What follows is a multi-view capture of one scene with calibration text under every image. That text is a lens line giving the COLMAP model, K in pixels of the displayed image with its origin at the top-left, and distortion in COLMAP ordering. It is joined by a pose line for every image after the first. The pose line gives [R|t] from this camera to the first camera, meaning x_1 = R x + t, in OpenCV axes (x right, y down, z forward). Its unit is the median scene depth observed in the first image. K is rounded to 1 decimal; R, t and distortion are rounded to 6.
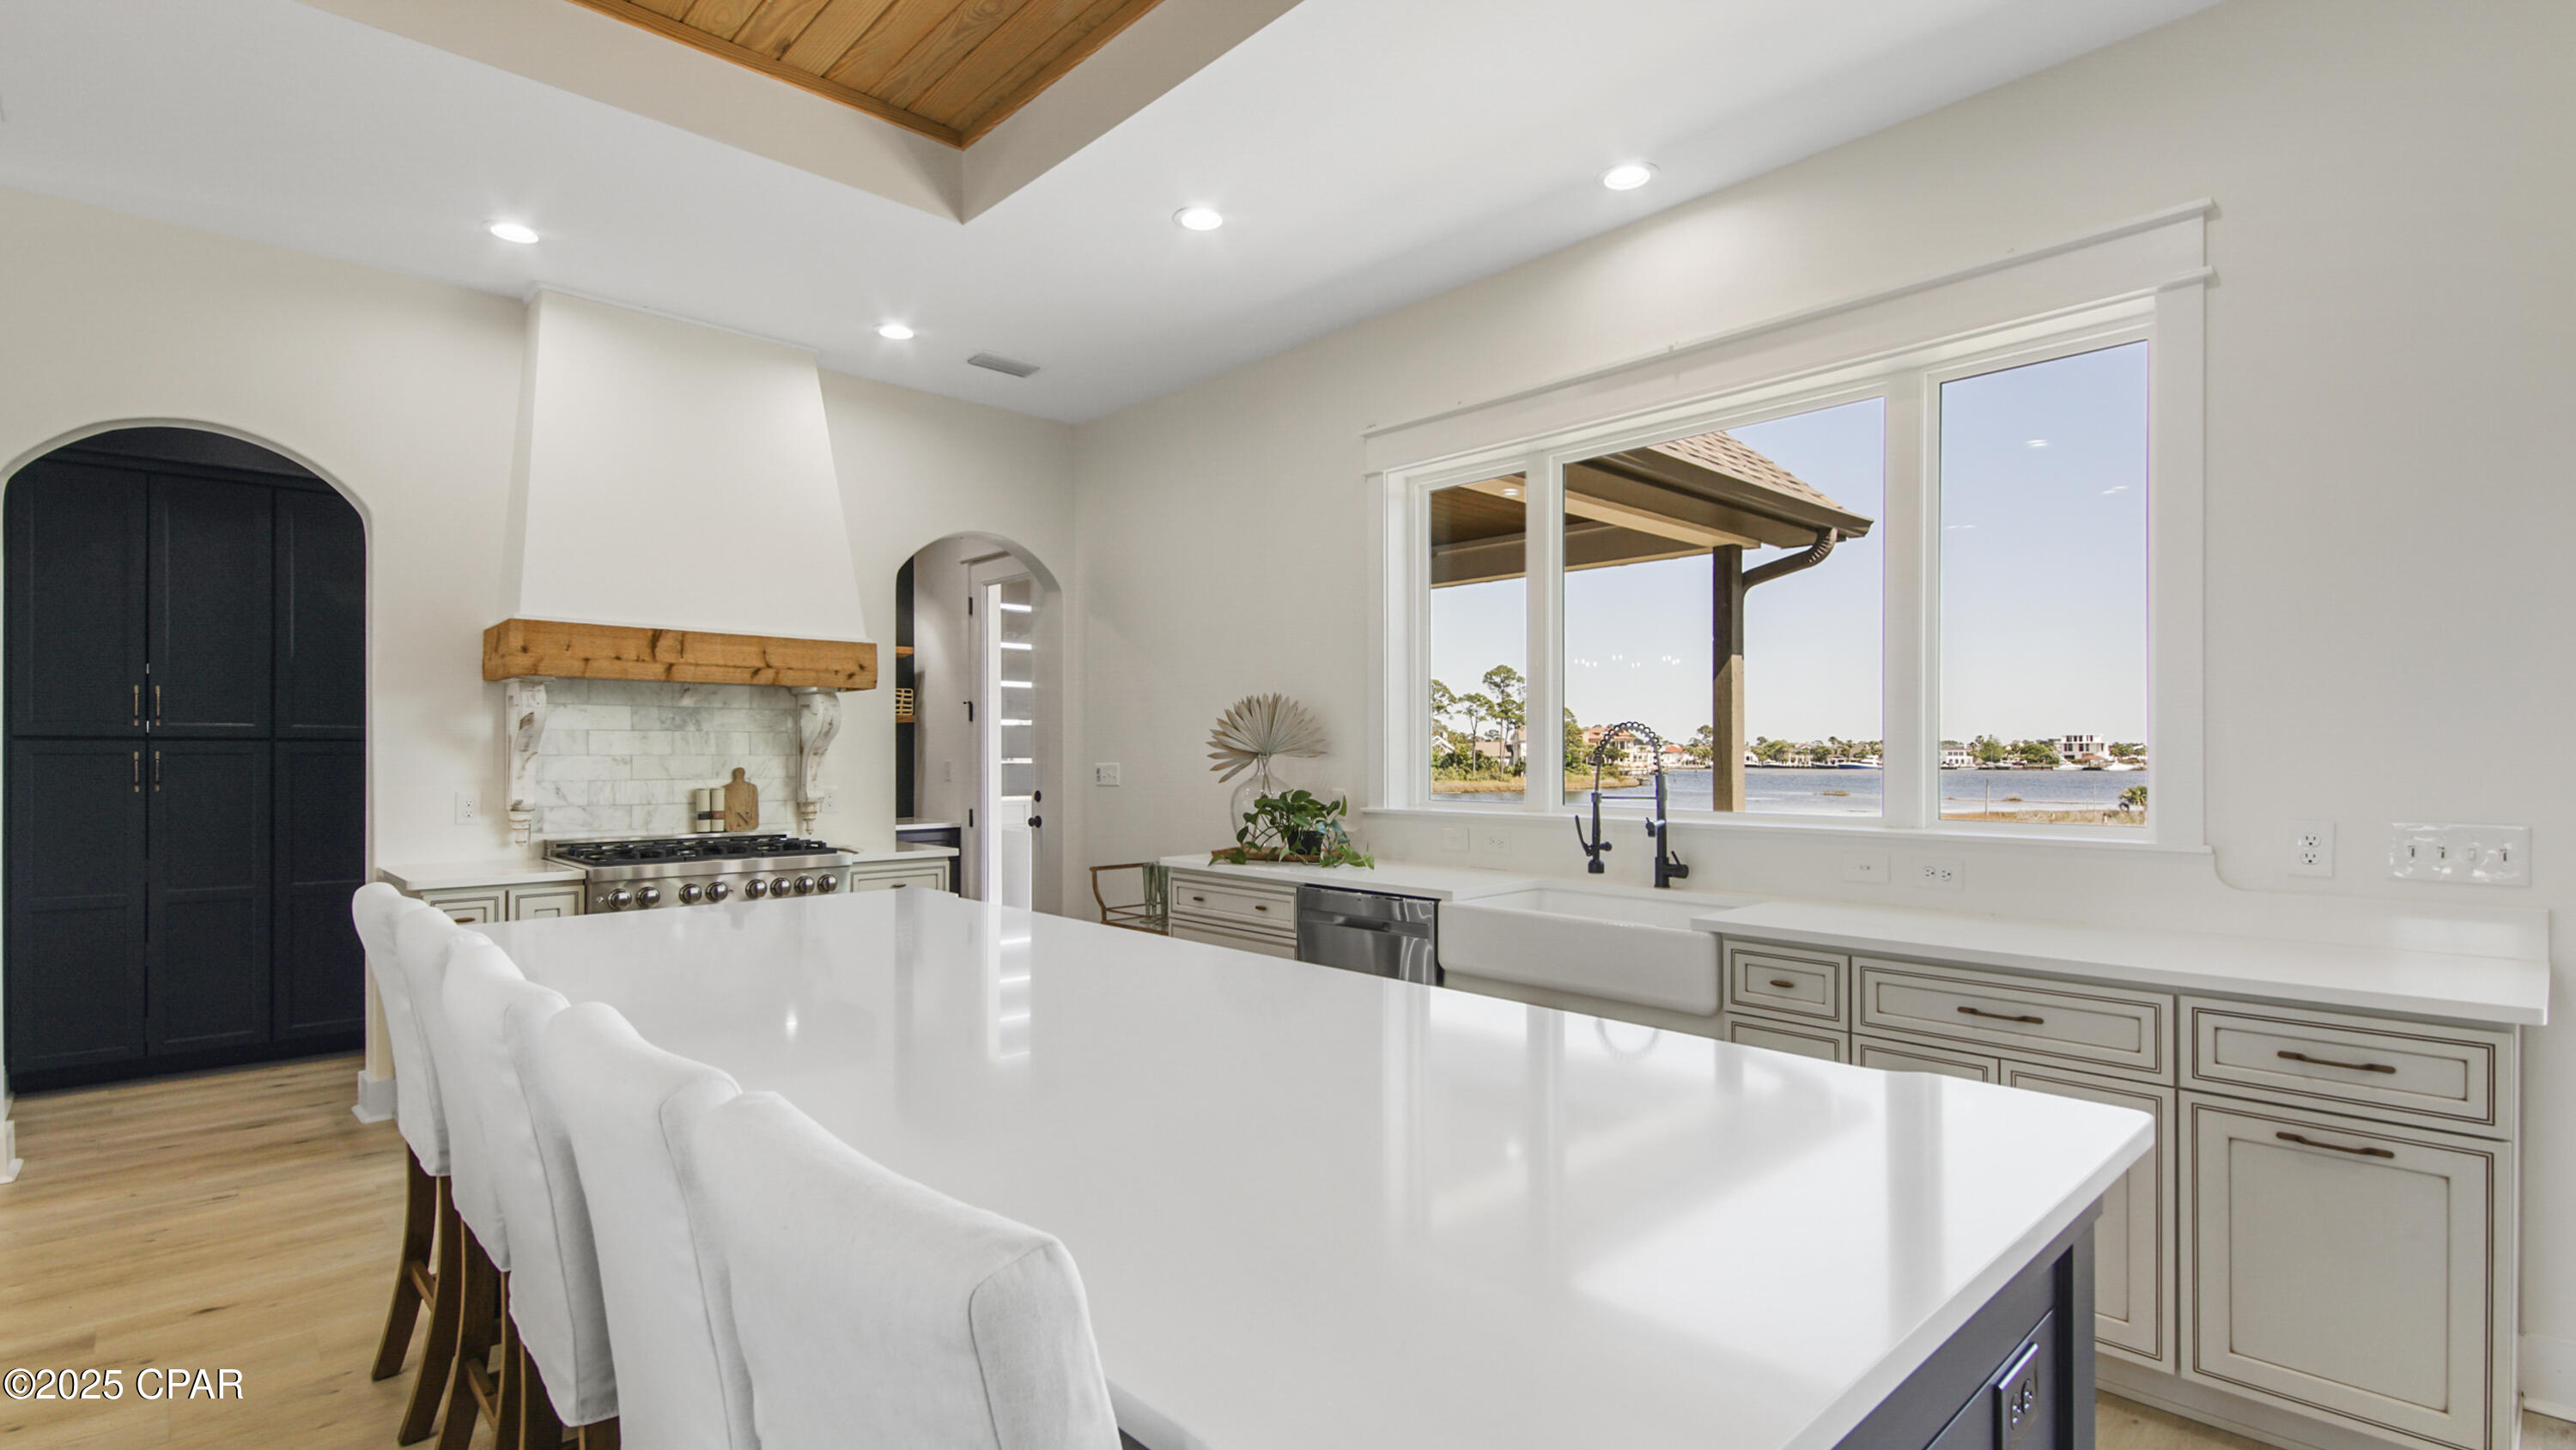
lens RADIAL K [[1162.4, 0, 1289.9], [0, 1162.4, 757.5], [0, 0, 1]] dist [0.041089, -0.022094]
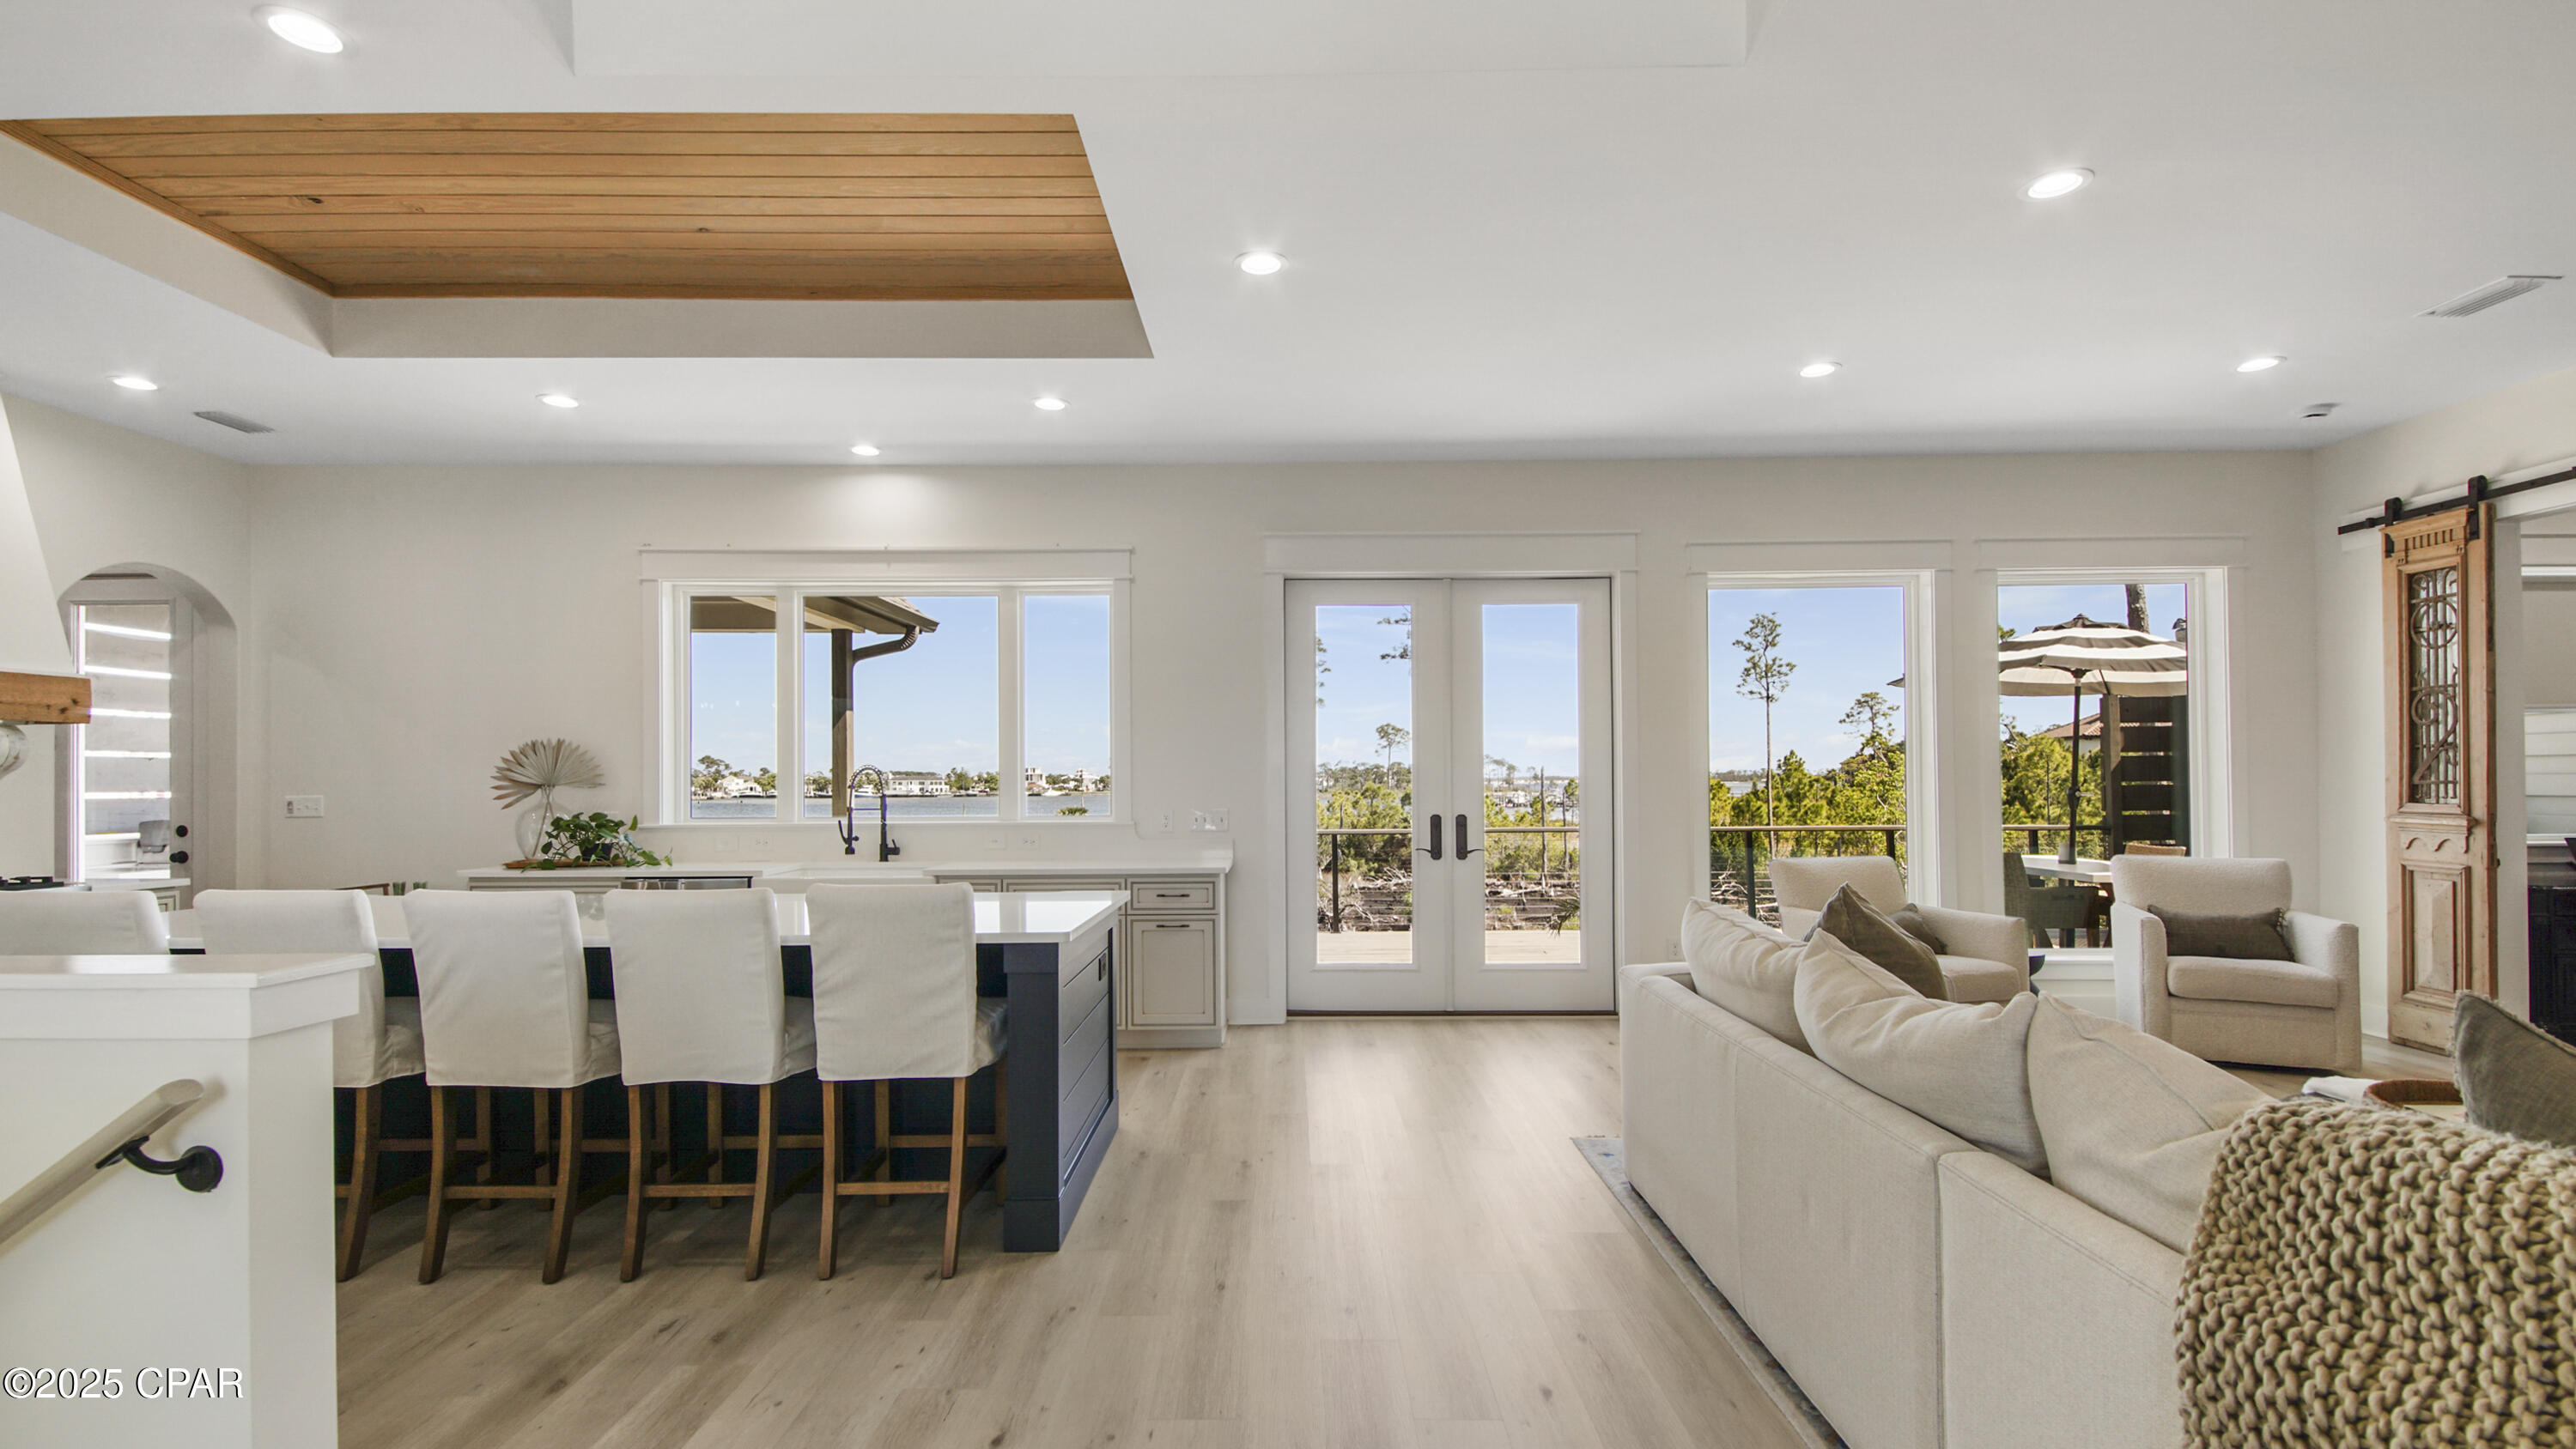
lens RADIAL K [[1162.3, 0, 1289.9], [0, 1162.3, 757.0], [0, 0, 1]] dist [0.041089, -0.022094]
pose [[0.685636, 0.011398, 0.727855, -0.402133], [0.007913, 0.999702, -0.023109, 0.001806], [-0.727901, 0.021604, 0.685341, -0.471417]]
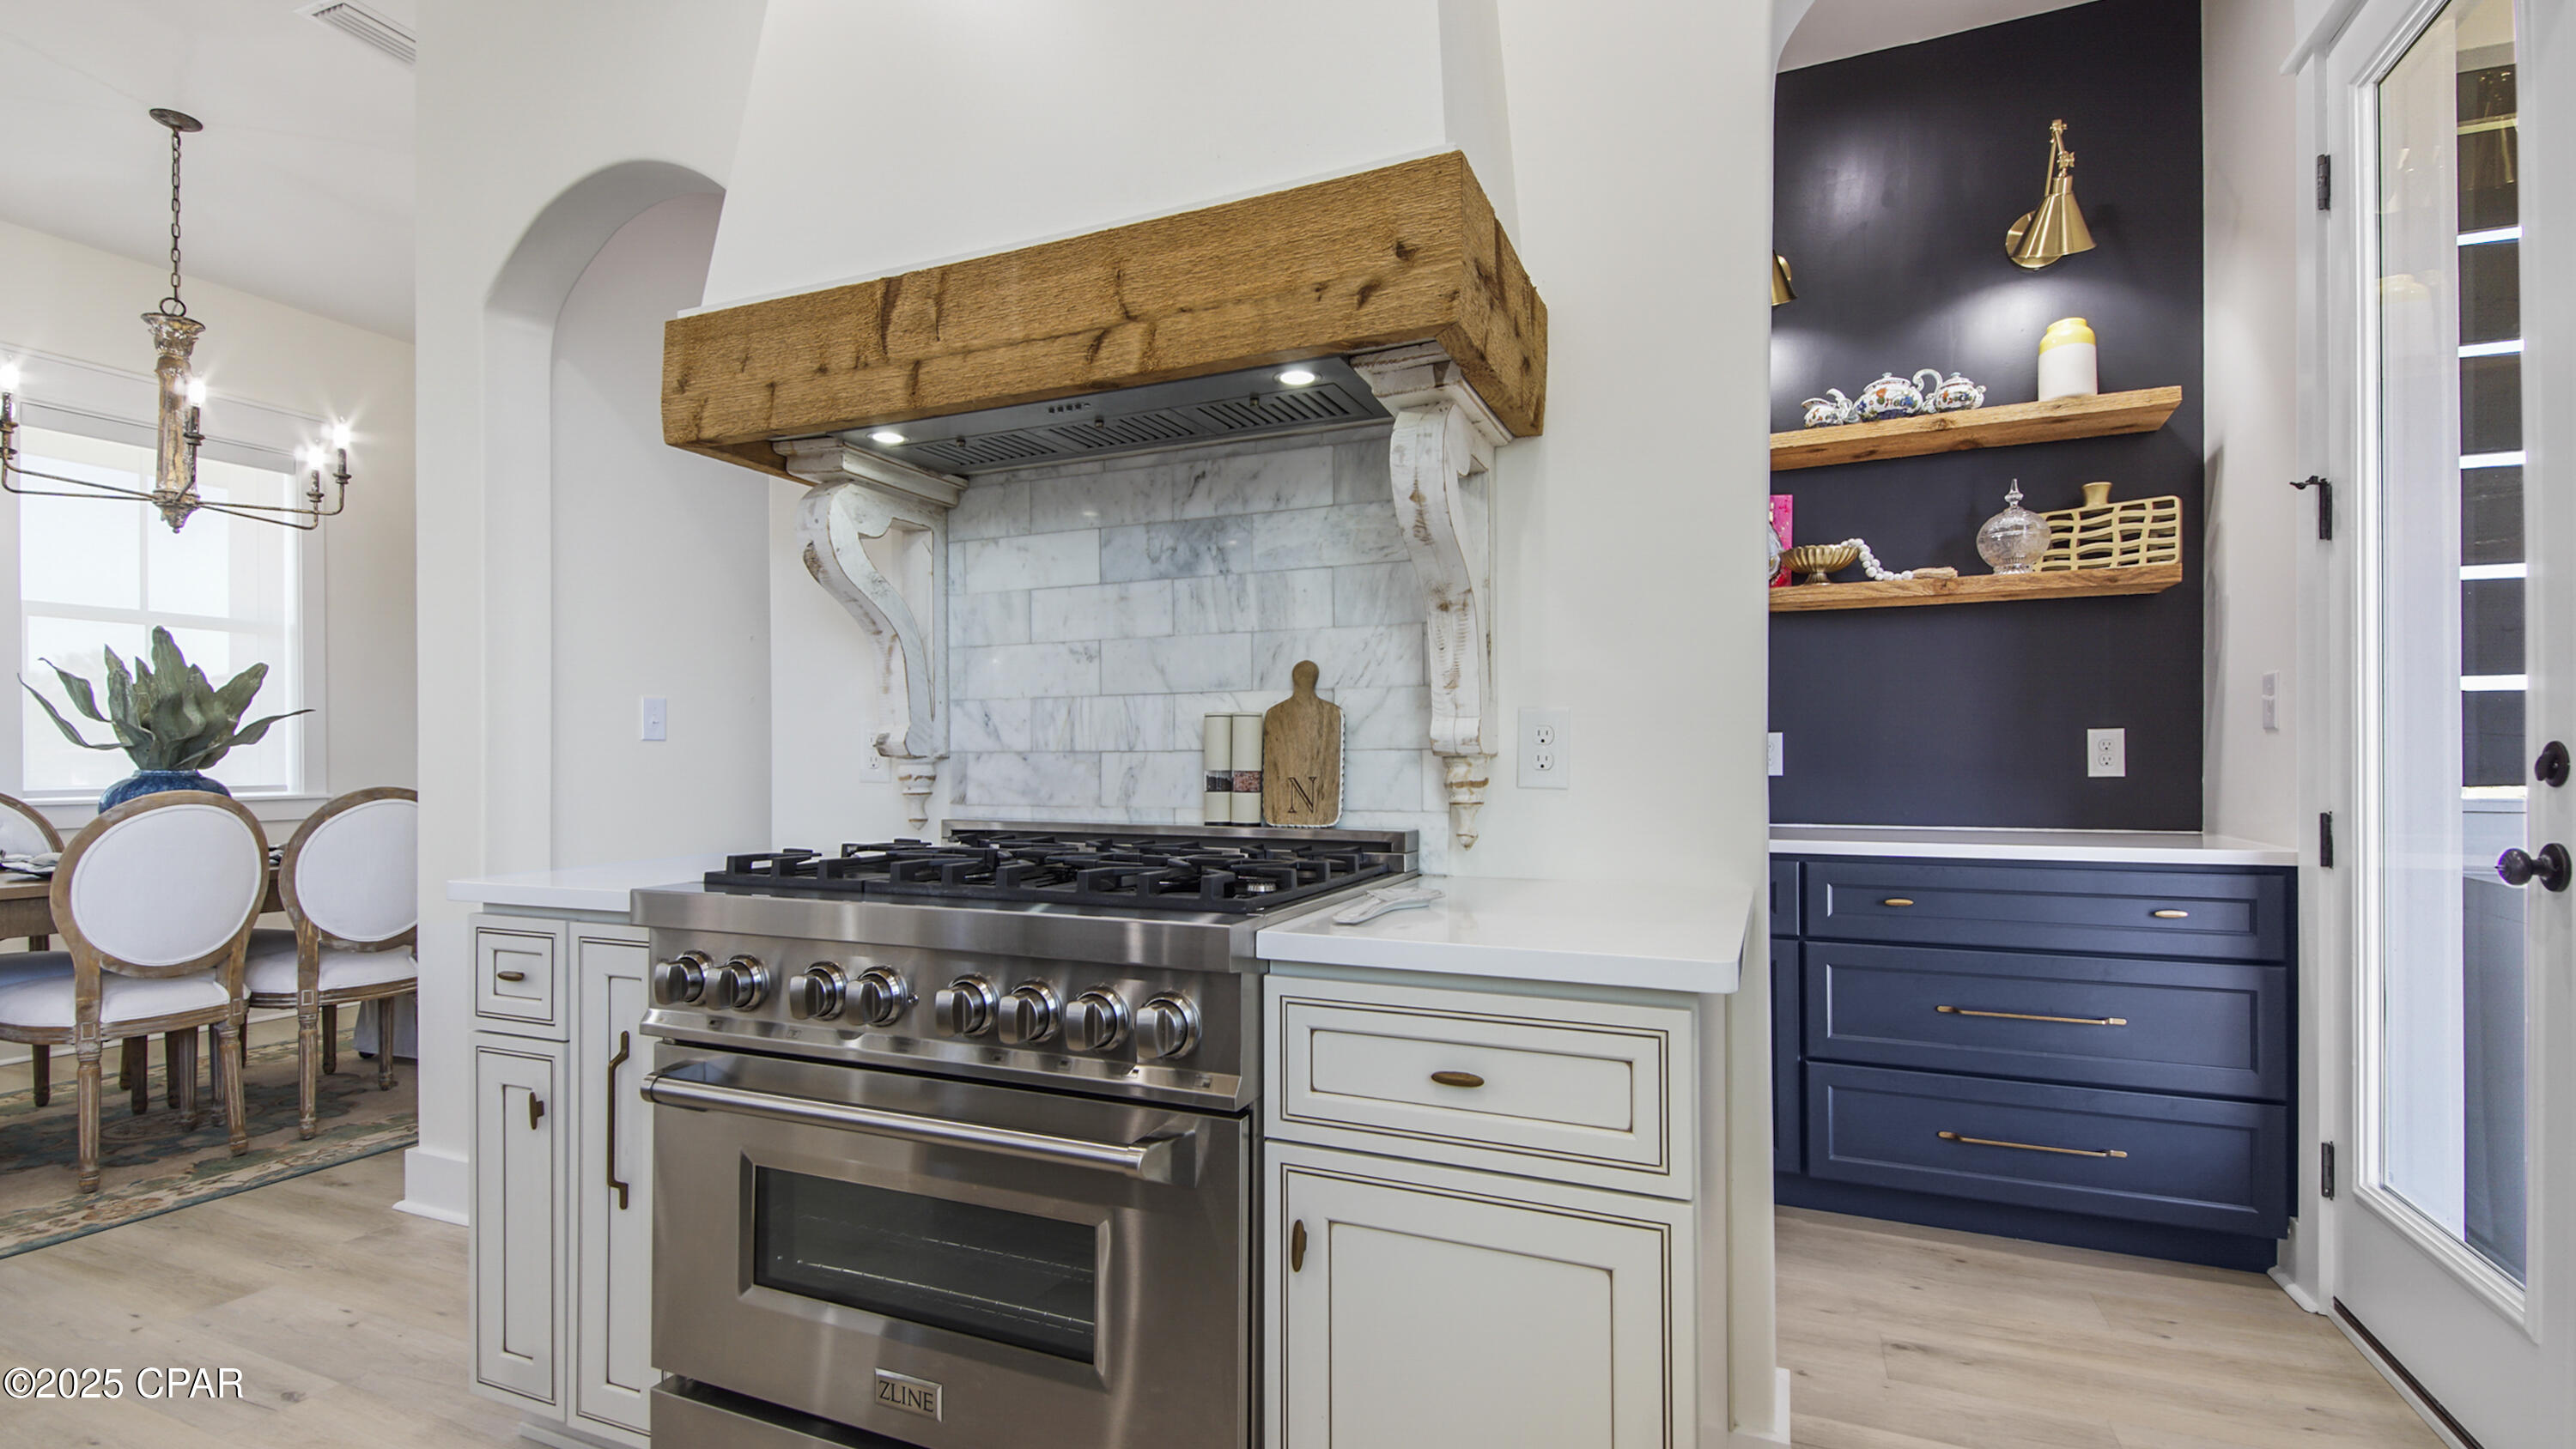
lens RADIAL K [[1162.3, 0, 1289.9], [0, 1162.3, 757.0], [0, 0, 1]] dist [0.041089, -0.022094]
pose [[0.397175, -0.003748, -0.917735, -0.128287], [0.000626, 0.999993, -0.003813, 0.043956], [0.917743, 0.000940, 0.397174, 0.890976]]
